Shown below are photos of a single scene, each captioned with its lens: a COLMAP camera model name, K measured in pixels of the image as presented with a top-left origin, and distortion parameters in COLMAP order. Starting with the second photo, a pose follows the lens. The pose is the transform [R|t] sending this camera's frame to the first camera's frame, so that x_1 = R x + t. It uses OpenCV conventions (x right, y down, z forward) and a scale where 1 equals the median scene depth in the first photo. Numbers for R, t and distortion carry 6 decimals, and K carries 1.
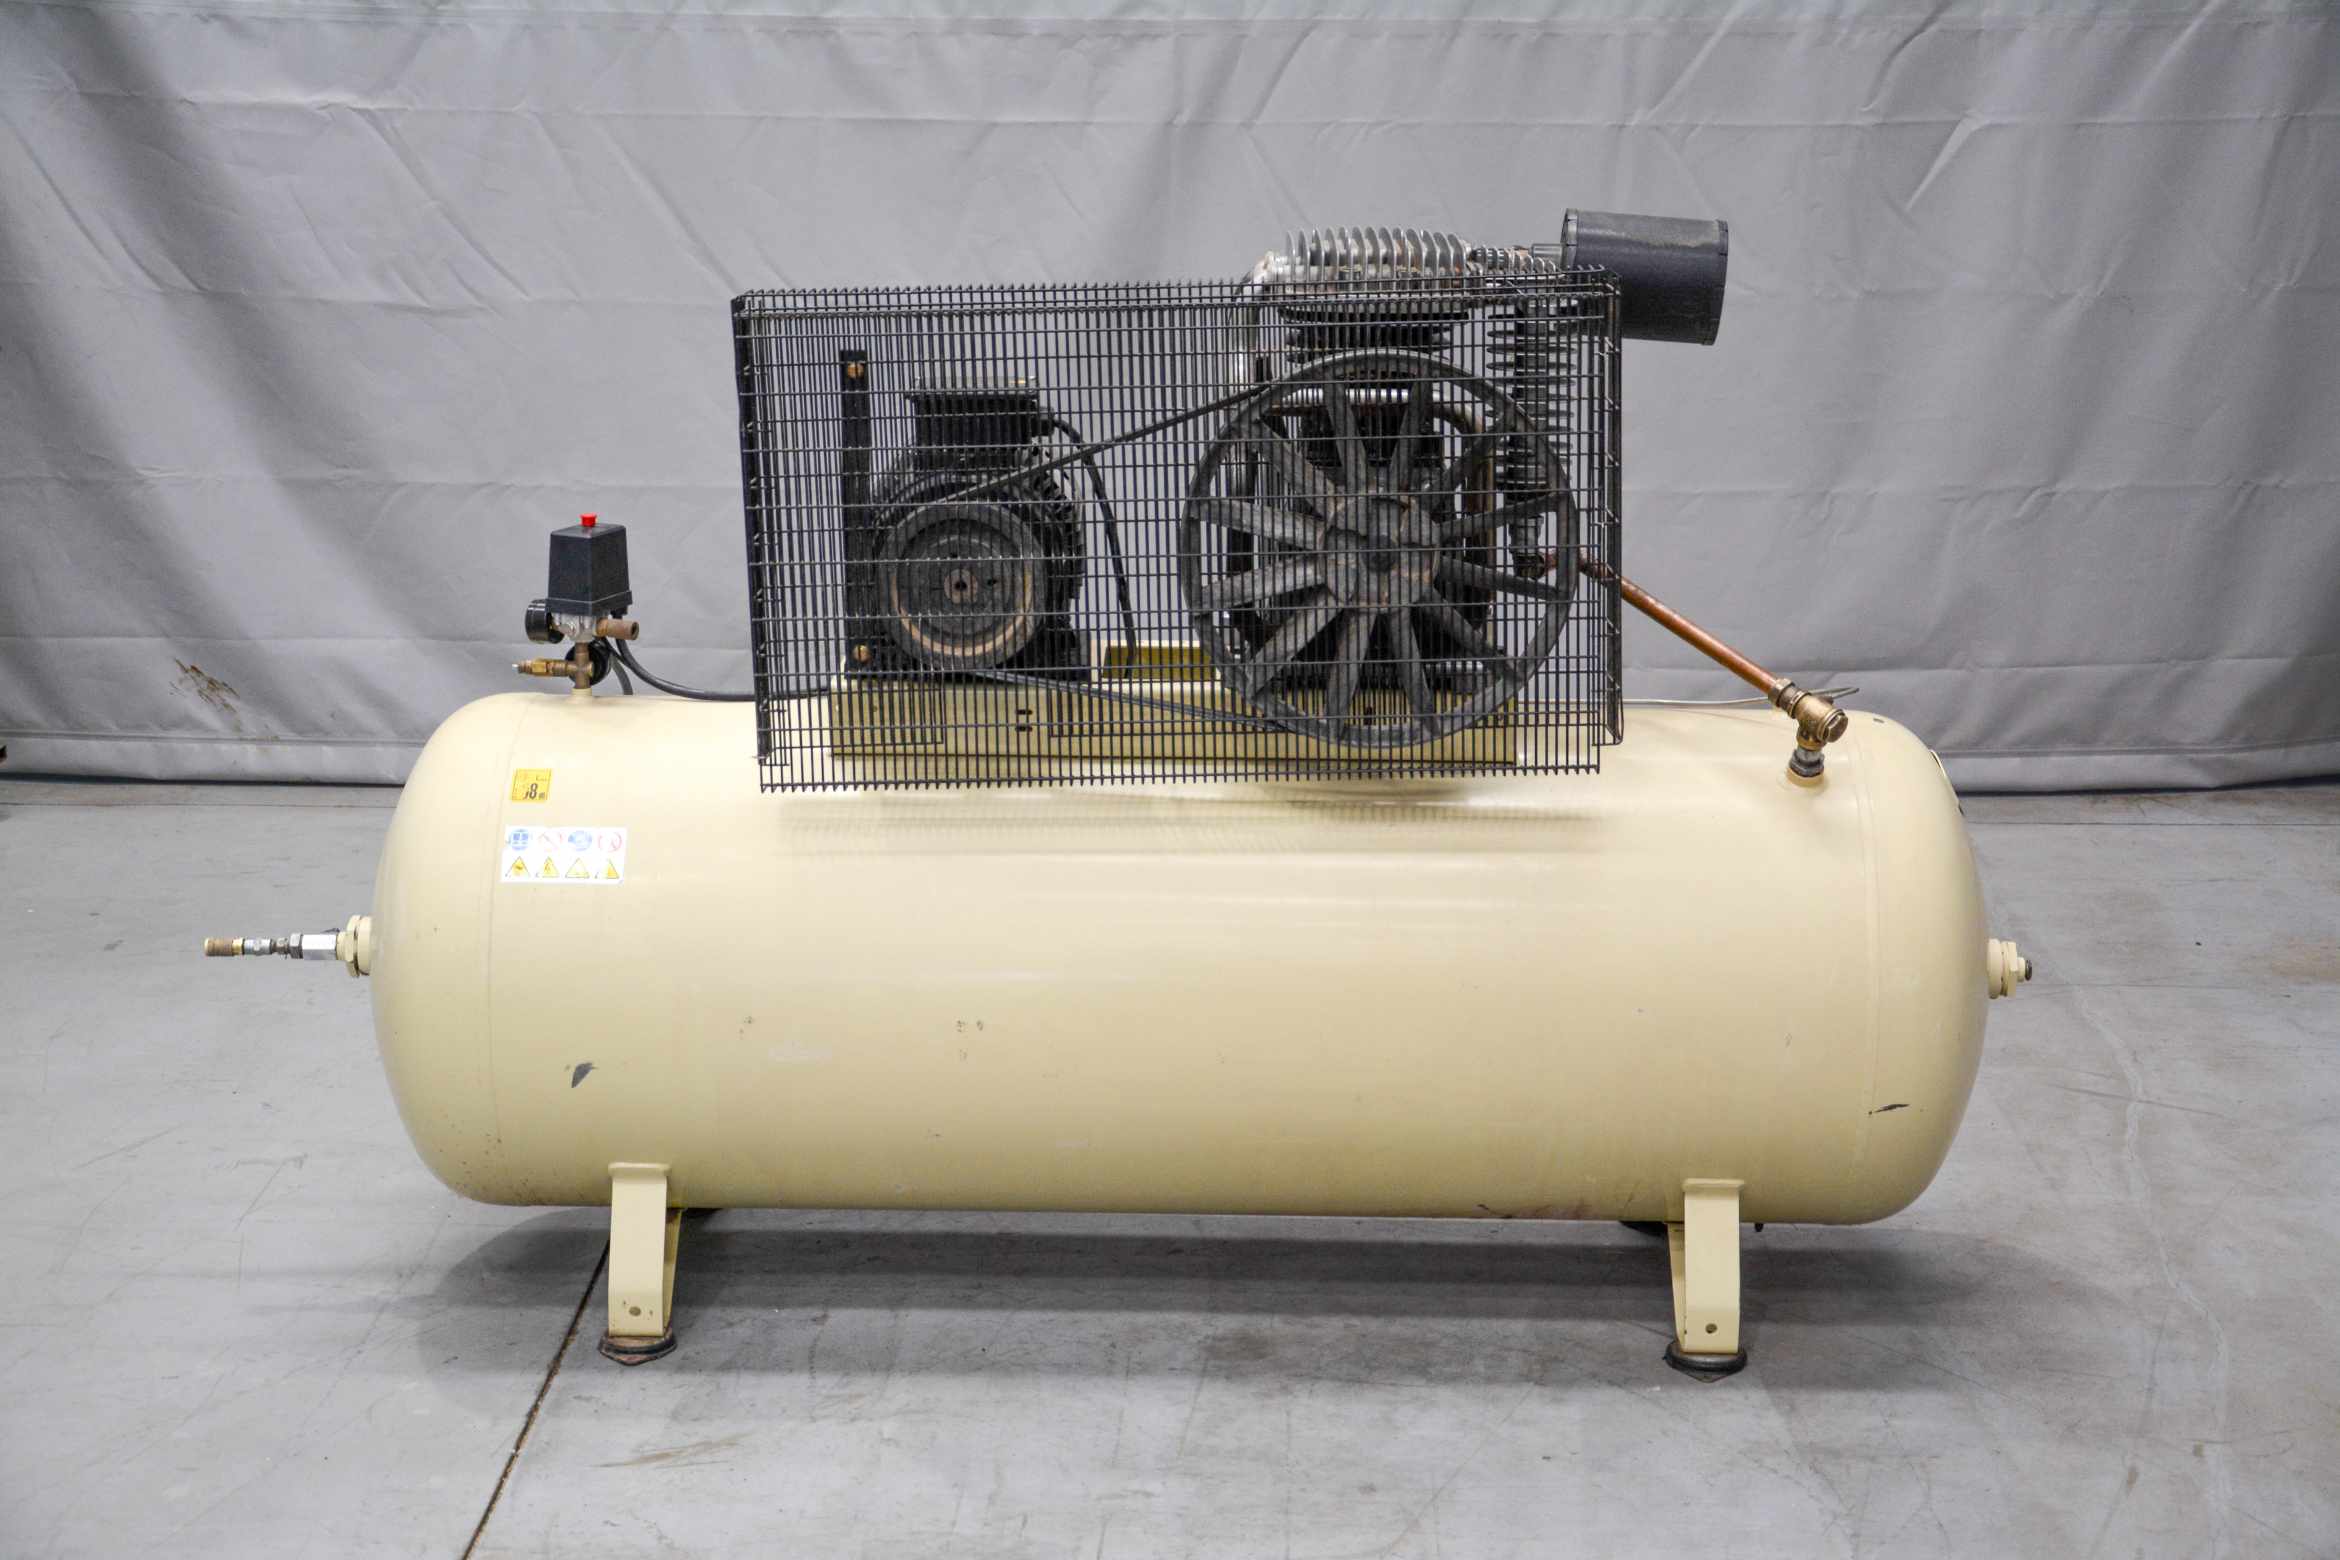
lens RADIAL K [[3606.5, 0, 1170.0], [0, 3606.5, 780.0], [0, 0, 1]] dist [0.239030, 0.061033]
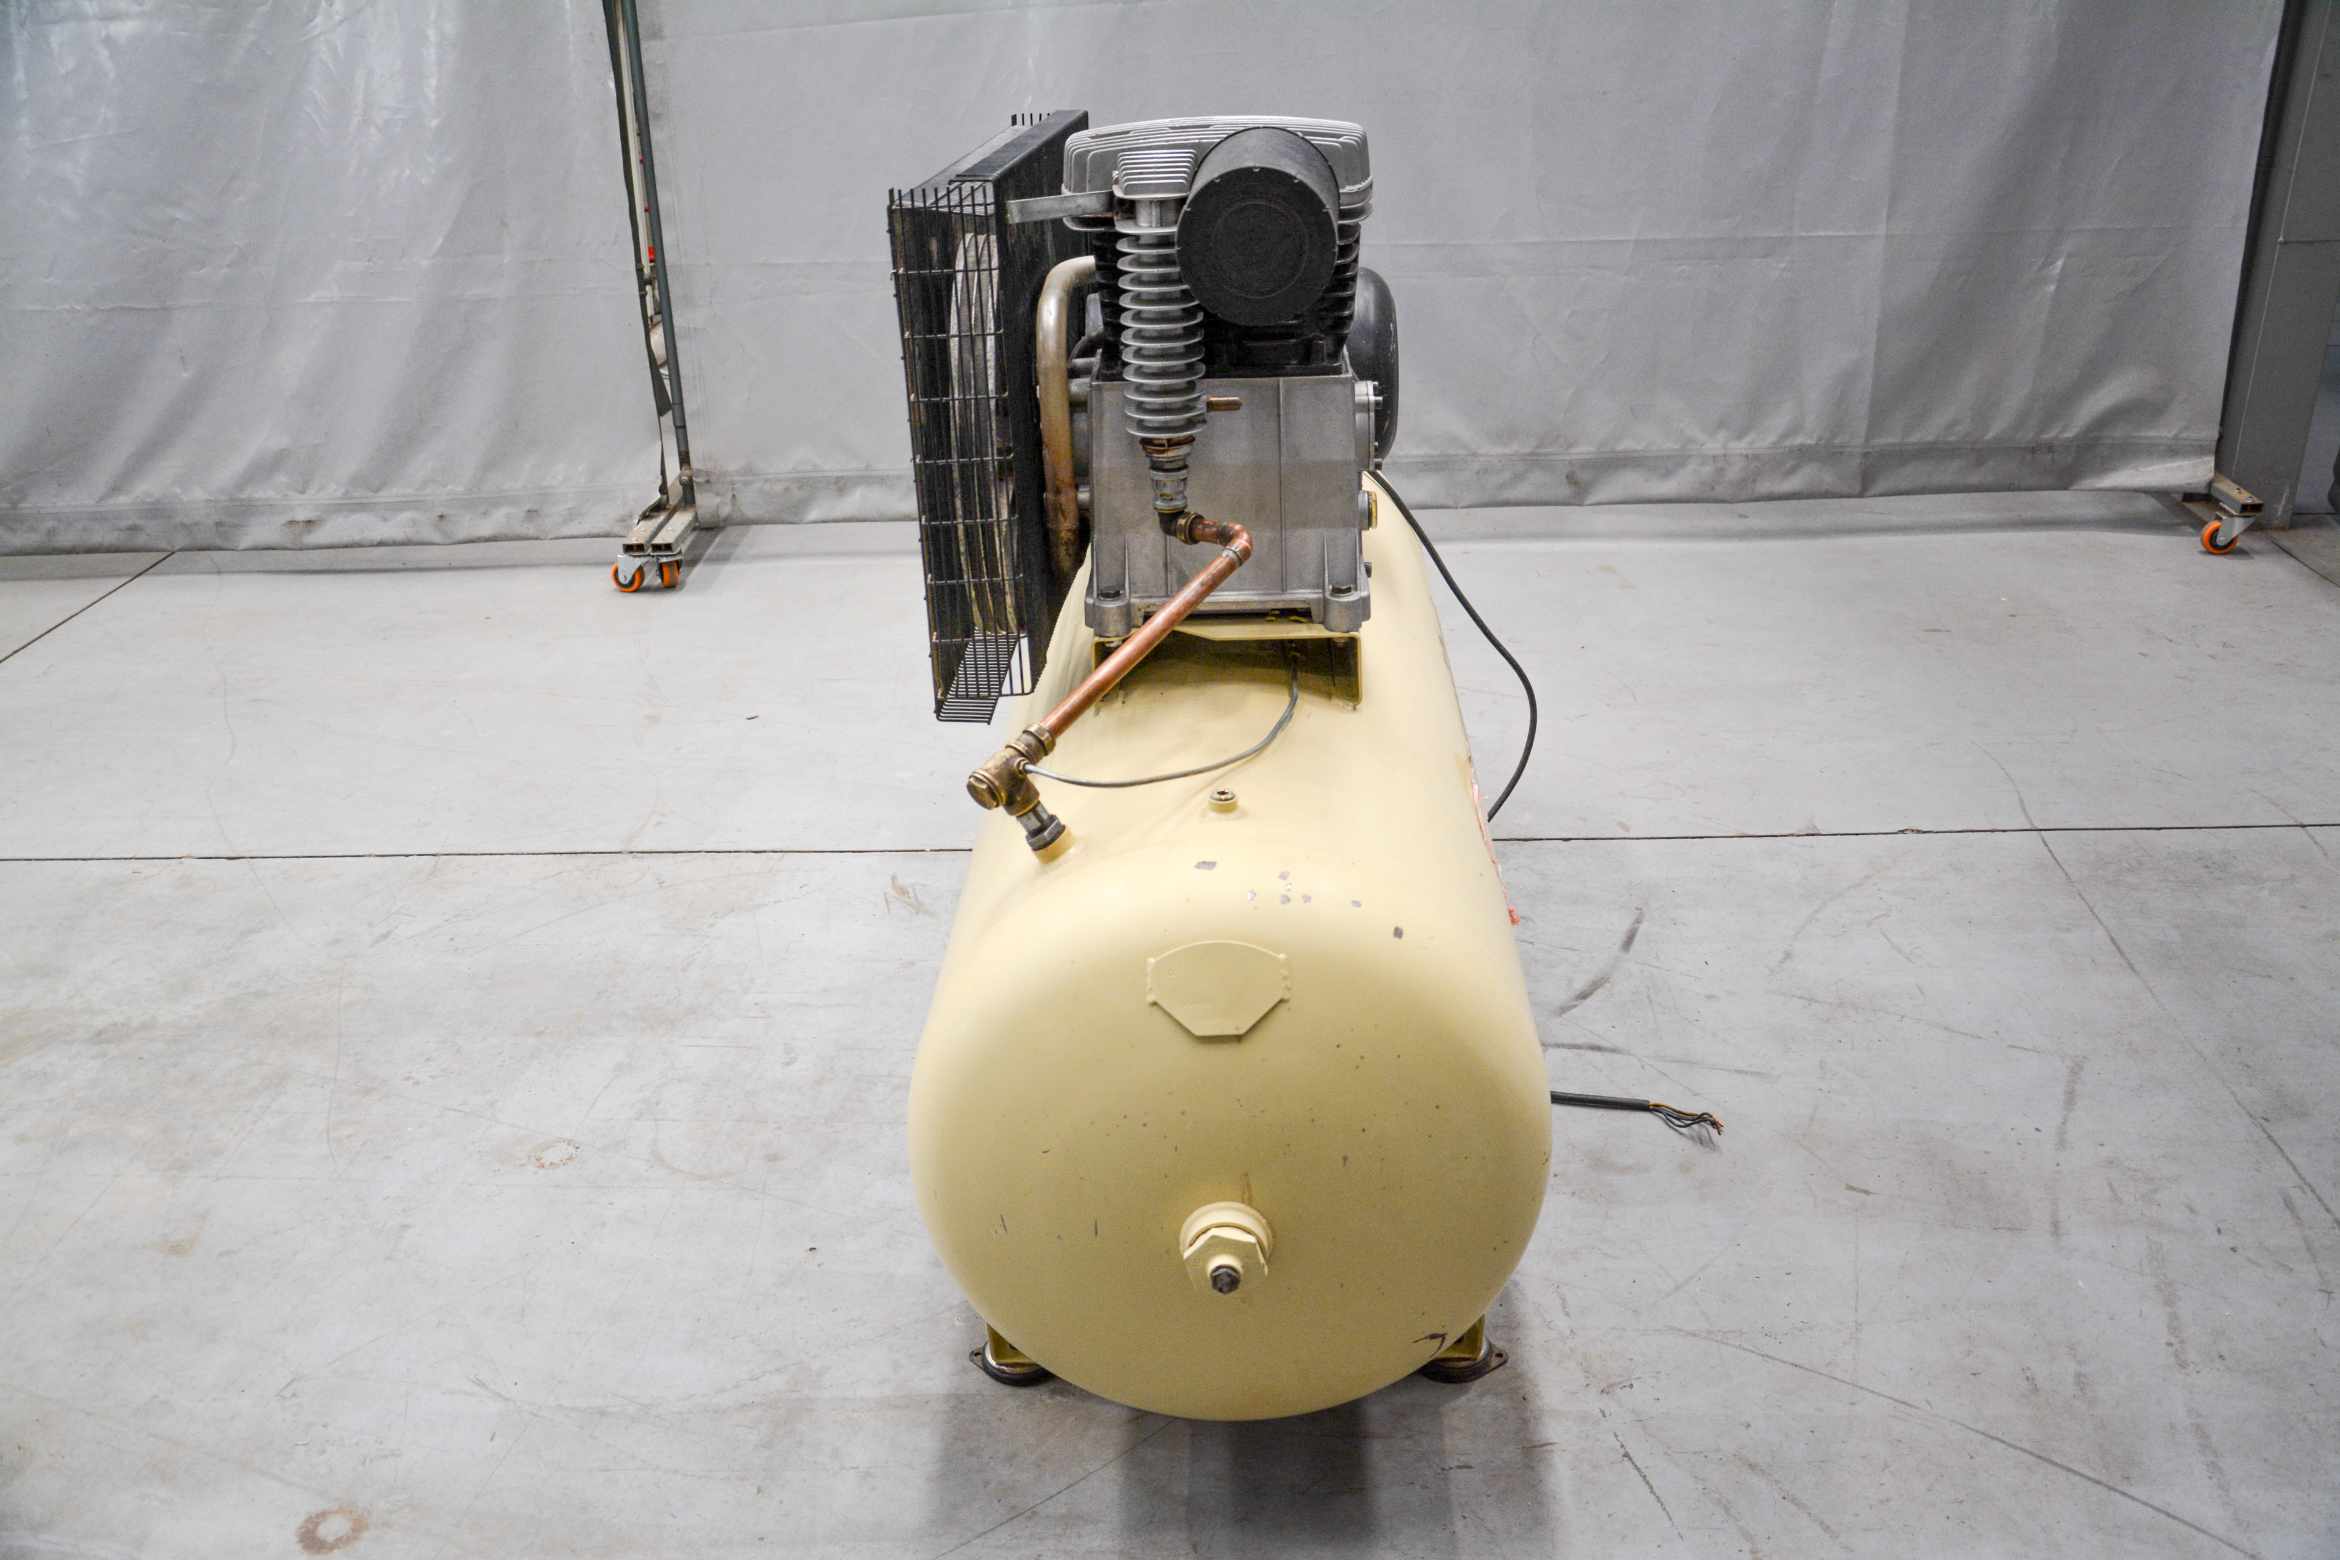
lens RADIAL K [[2120.2, 0, 1170.0], [0, 2120.2, 780.0], [0, 0, 1]] dist [-0.149926, 0.358503]
pose [[-0.026681, 0.393399, -0.918981, 0.592302], [-0.192449, 0.900090, 0.390899, -0.202275], [0.980944, 0.187287, 0.051694, 0.973661]]
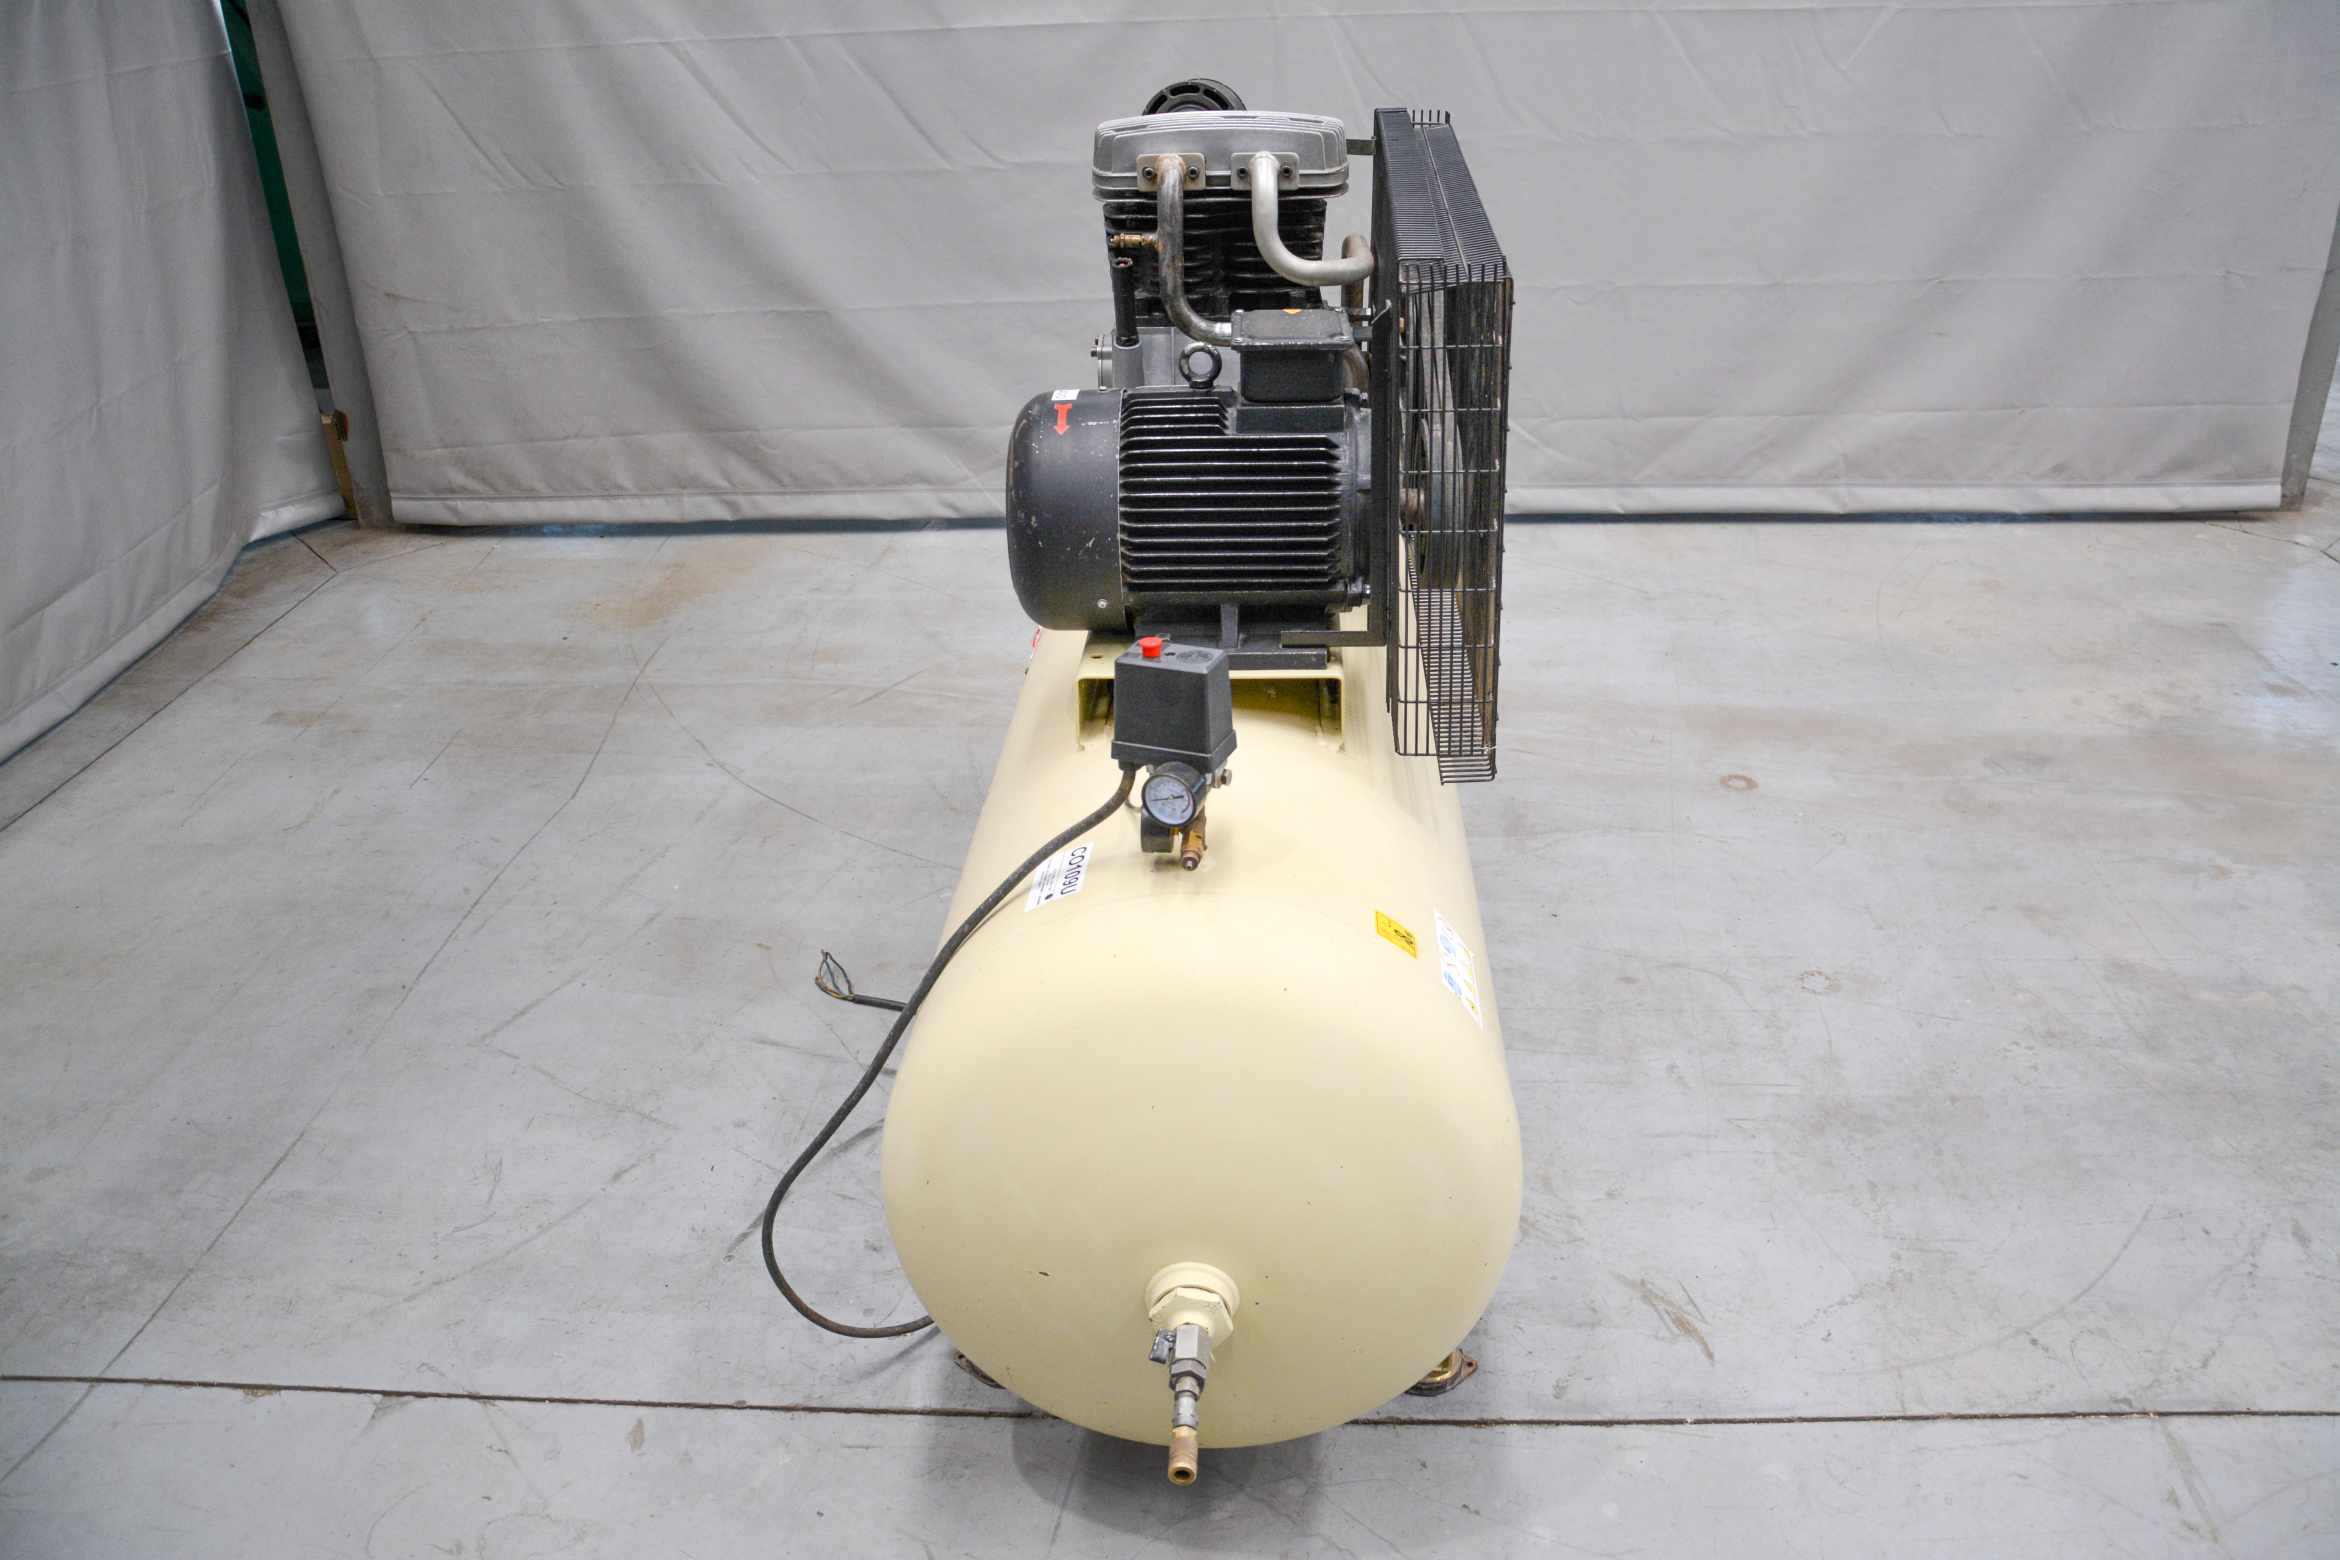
lens RADIAL K [[1817.7, 0, 1216.8], [0, 1817.7, 783.2], [0, 0, 1]] dist [-0.158773, 0.113010]
pose [[0.032221, -0.456092, 0.889349, -0.503564], [0.247455, 0.865749, 0.435023, -0.206149], [-0.968363, 0.206057, 0.140758, 0.947147]]
